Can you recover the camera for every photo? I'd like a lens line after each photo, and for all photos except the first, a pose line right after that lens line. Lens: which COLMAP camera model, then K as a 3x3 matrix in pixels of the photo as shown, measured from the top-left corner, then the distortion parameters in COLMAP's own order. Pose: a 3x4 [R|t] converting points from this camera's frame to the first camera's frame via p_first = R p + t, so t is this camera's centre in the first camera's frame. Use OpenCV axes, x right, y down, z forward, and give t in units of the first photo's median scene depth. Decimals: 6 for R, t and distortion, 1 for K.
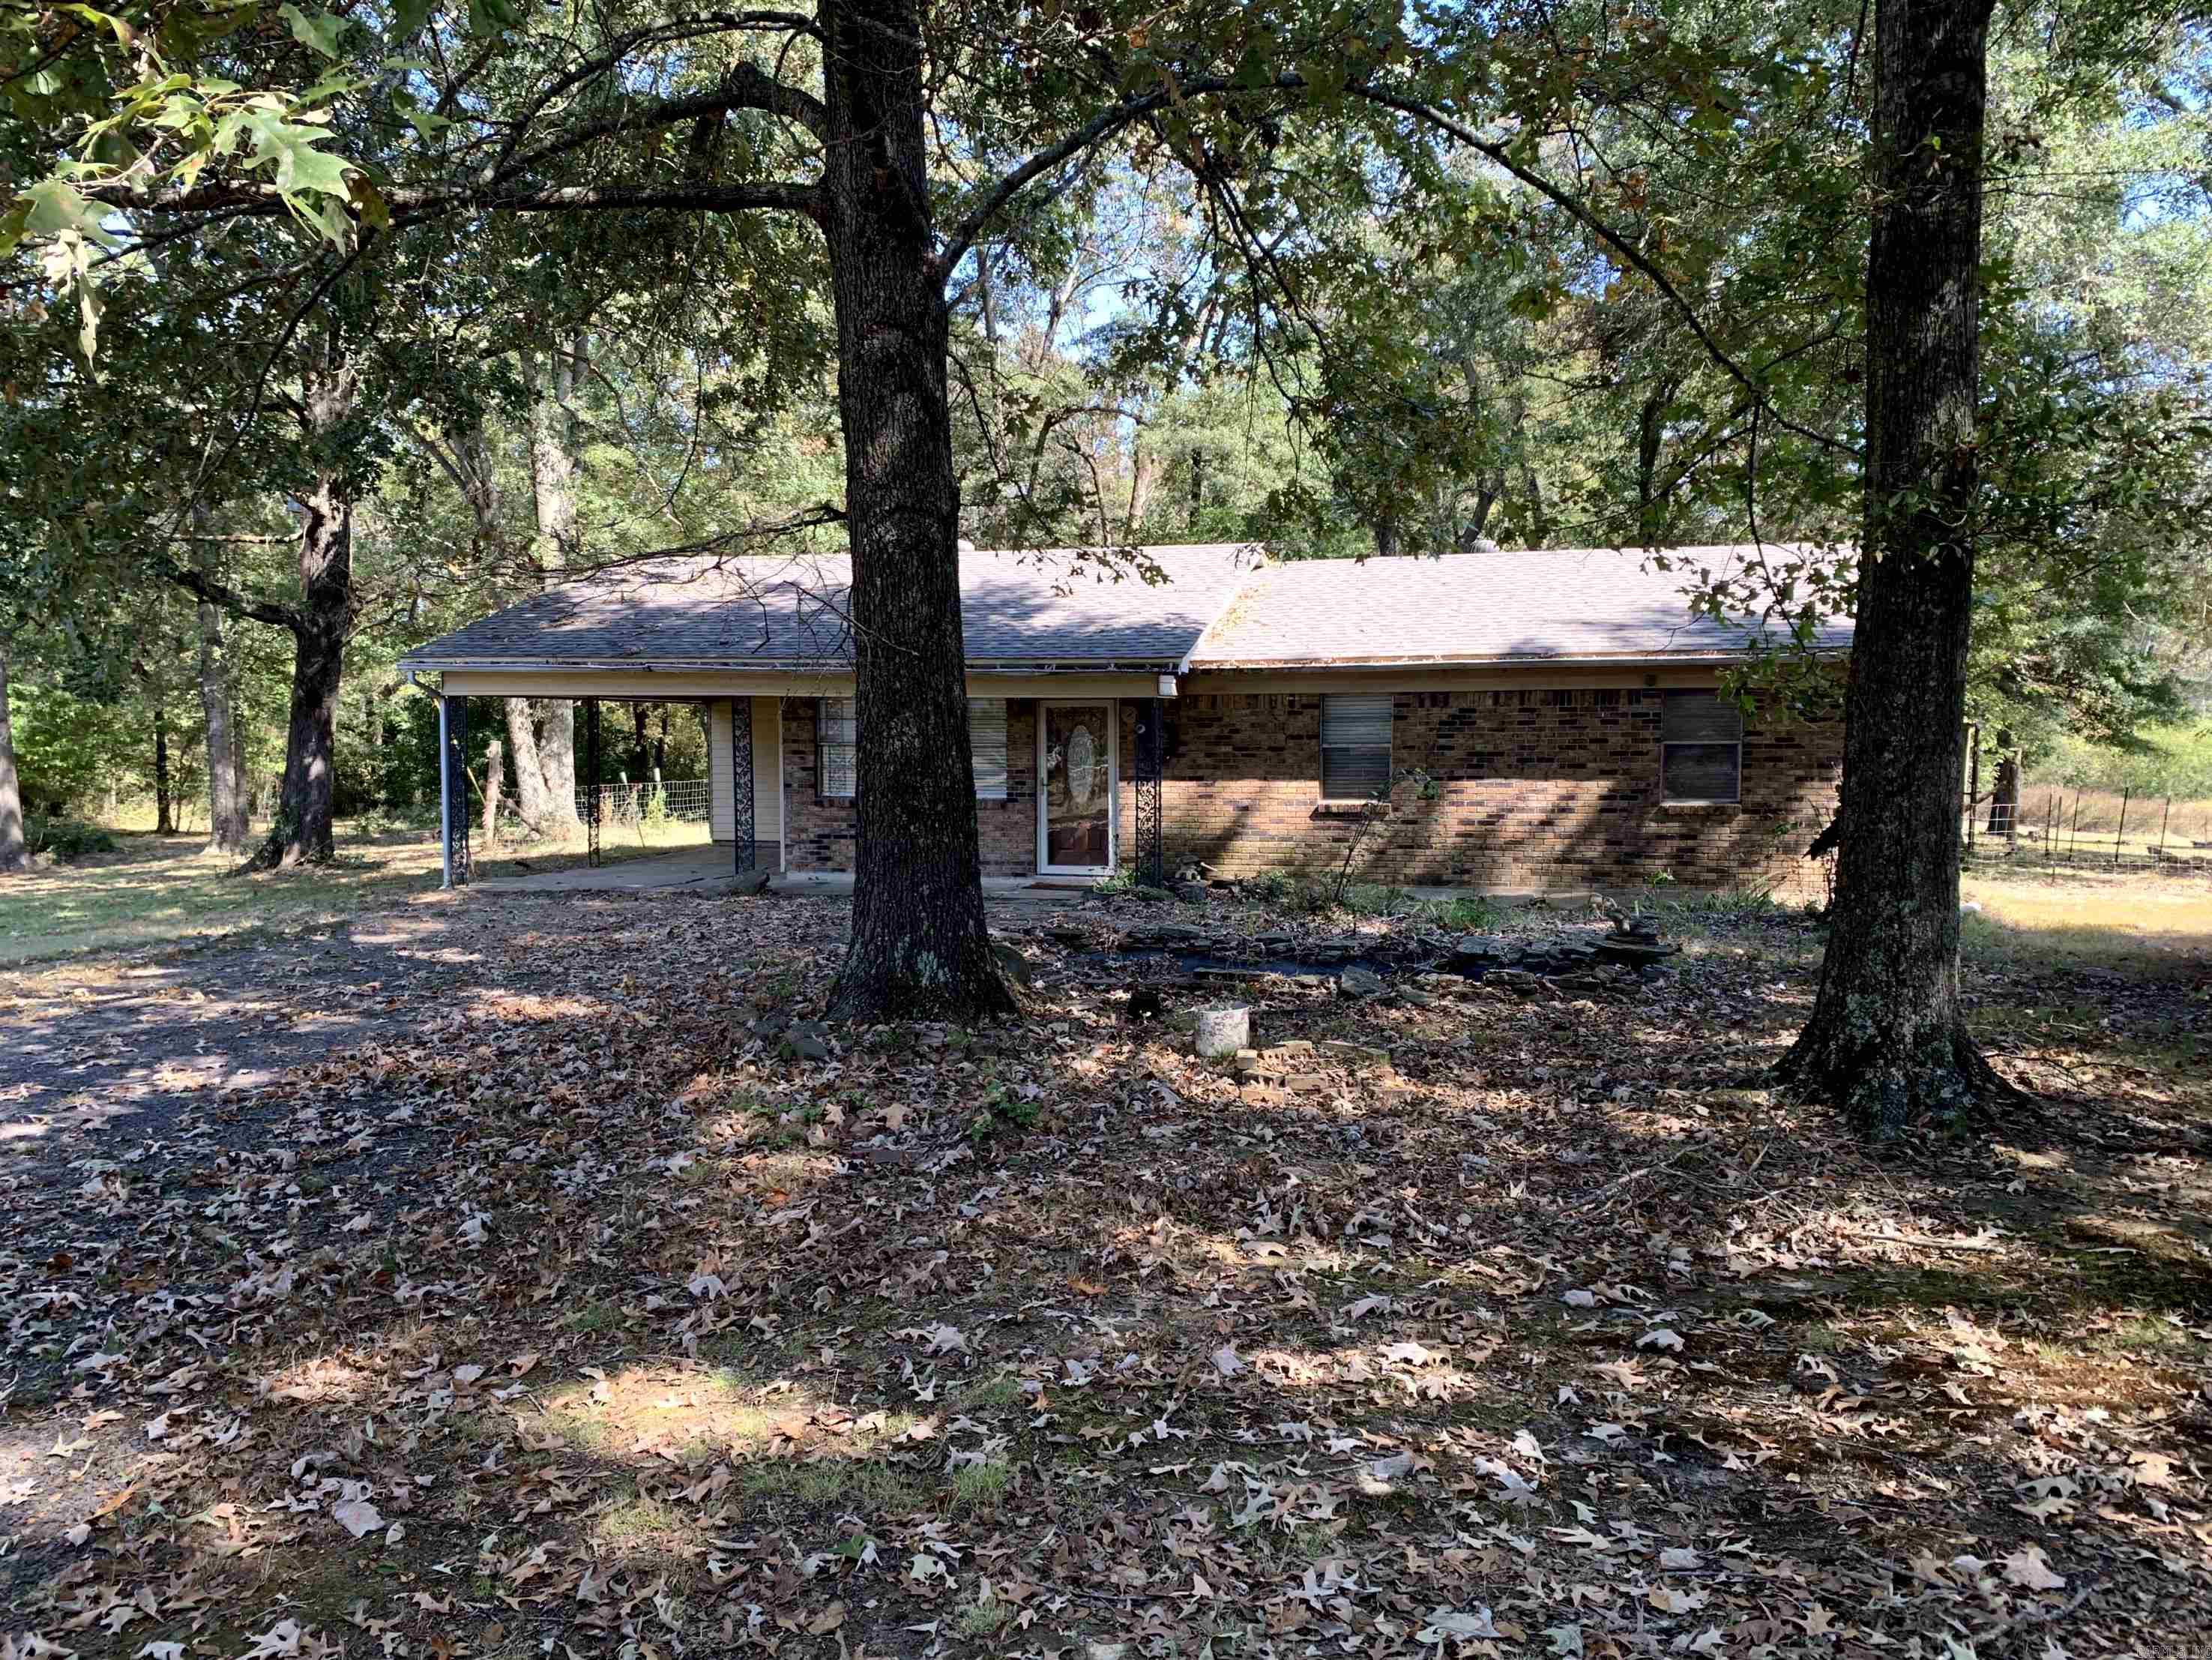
lens RADIAL K [[1670.5, 0, 1093.1], [0, 1670.5, 829.7], [0, 0, 1]] dist [0.035801, -0.045614]
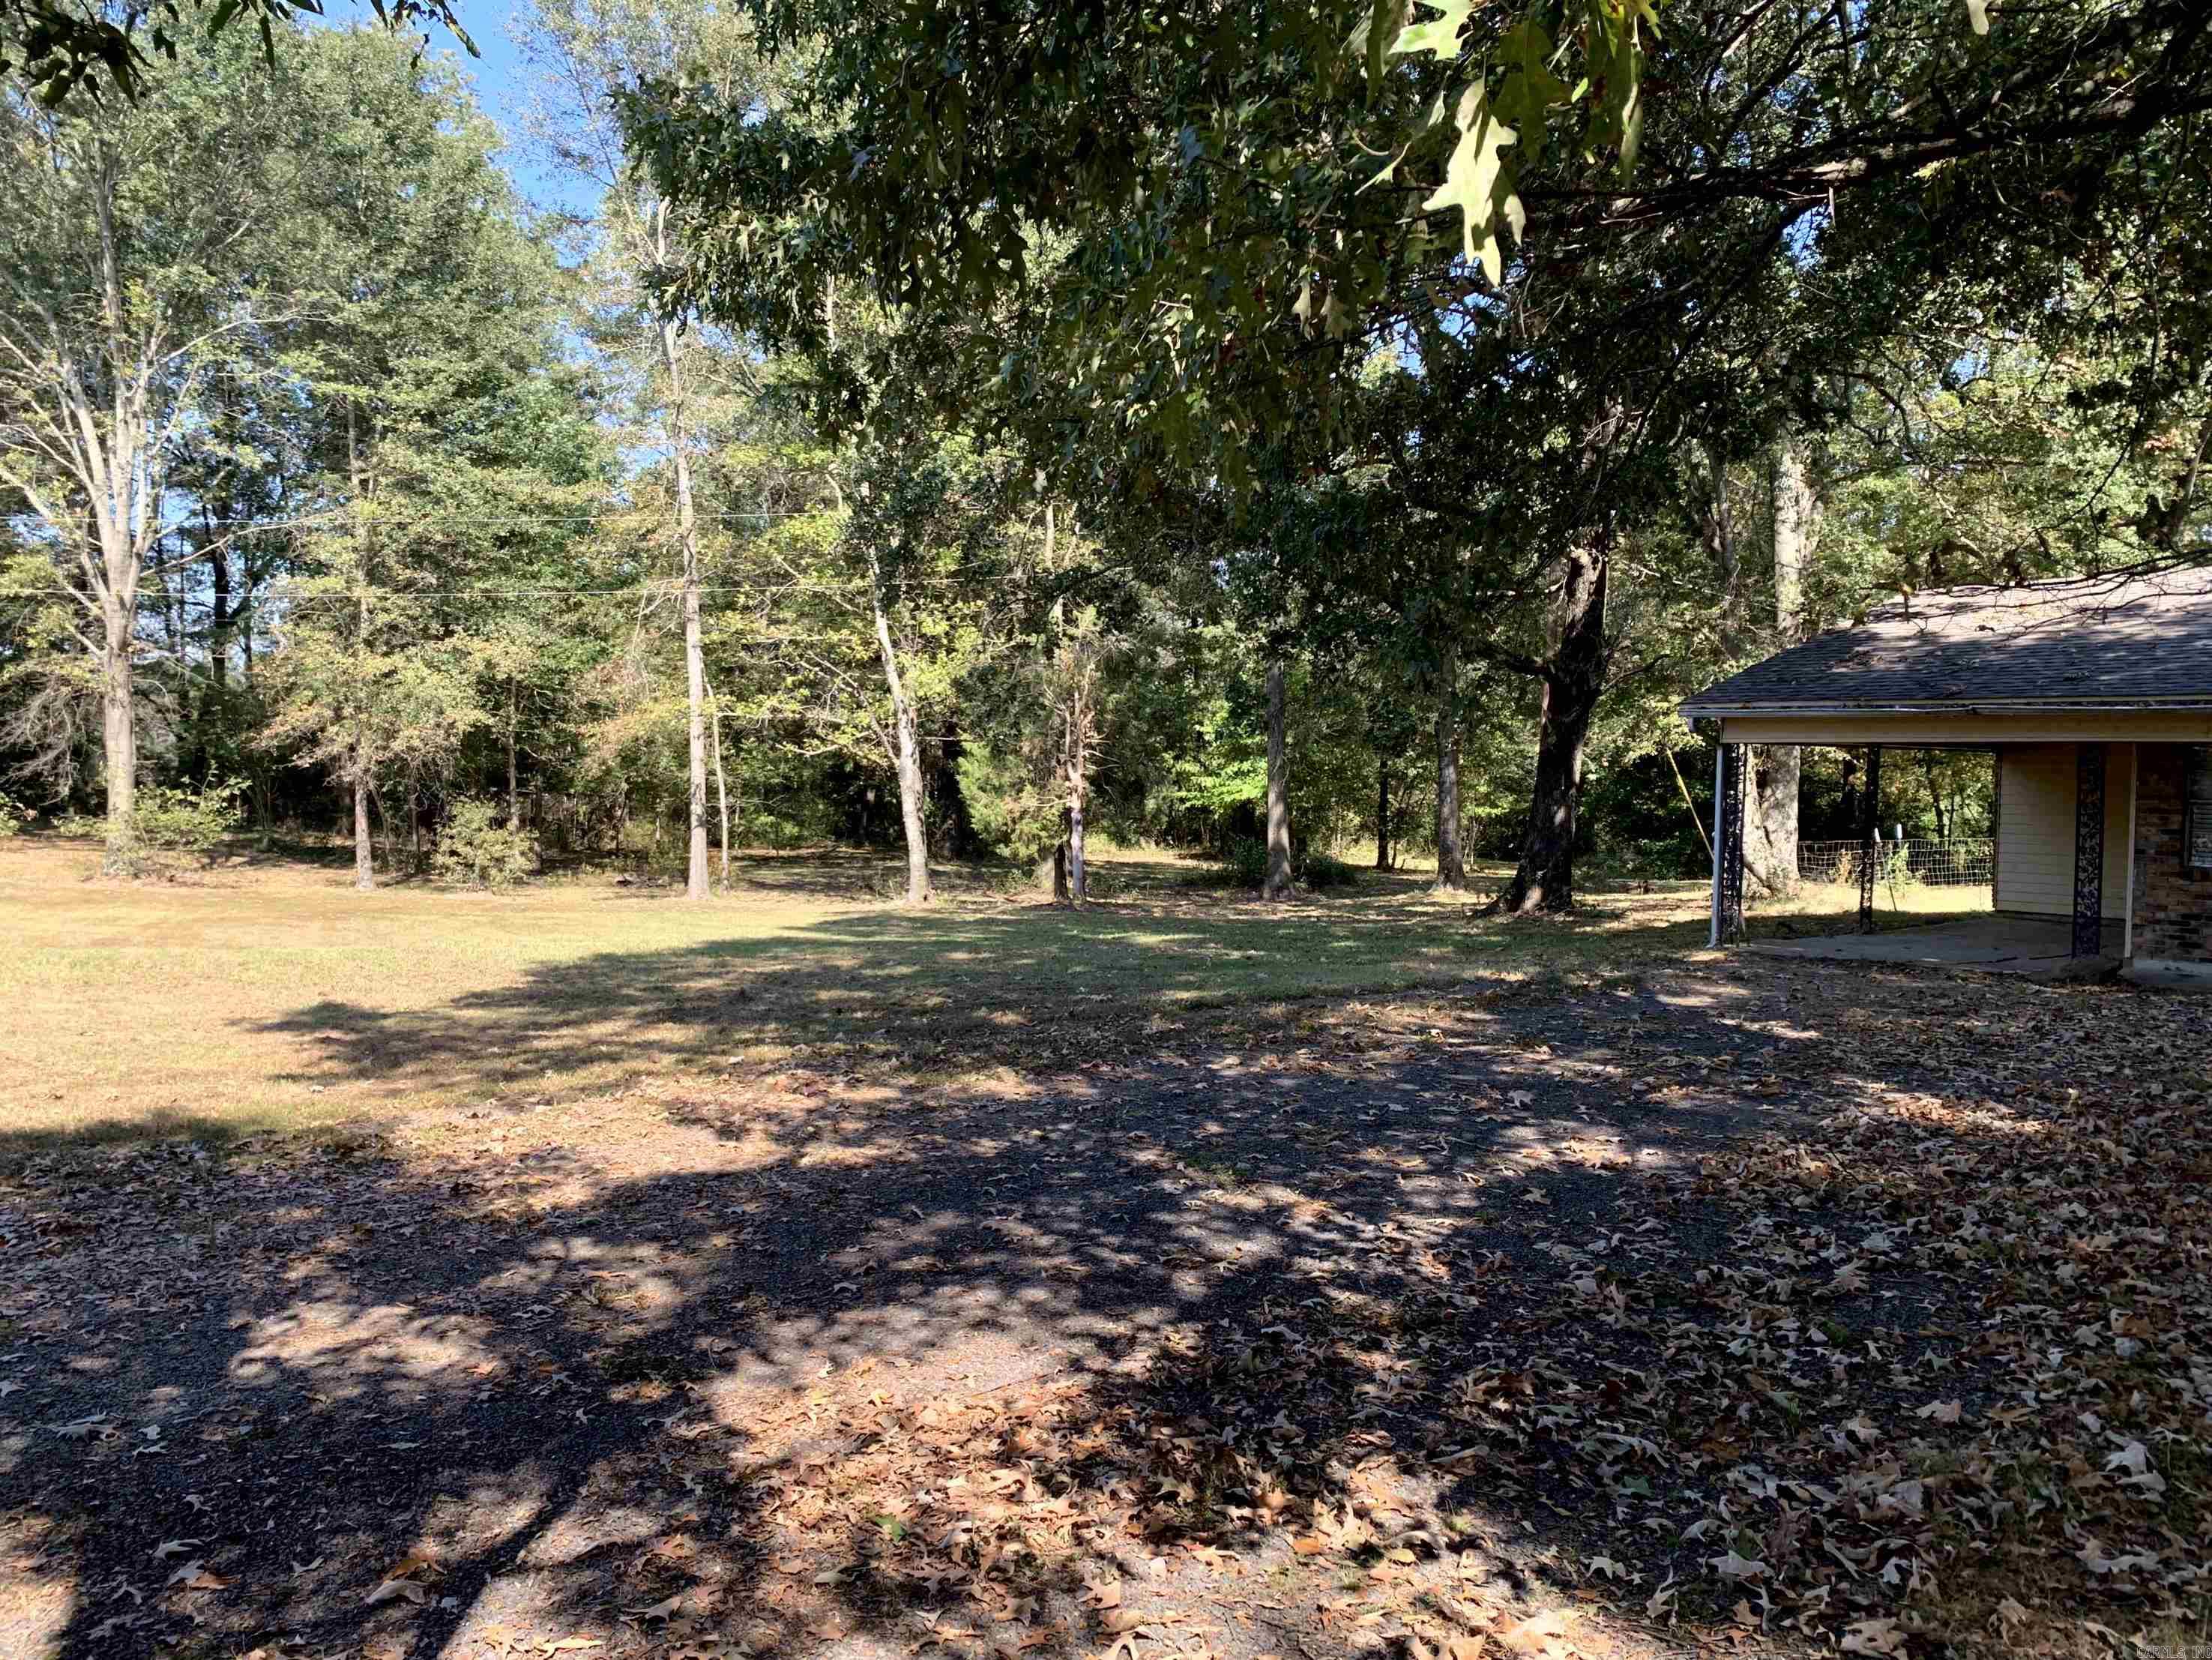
lens RADIAL K [[1670.5, 0, 1109.6], [0, 1670.5, 832.5], [0, 0, 1]] dist [0.035801, -0.045614]
pose [[0.793422, 0.031683, -0.607846, -0.183902], [-0.048711, 0.998746, -0.011525, -0.004161], [0.606719, 0.038753, 0.793971, 0.089717]]
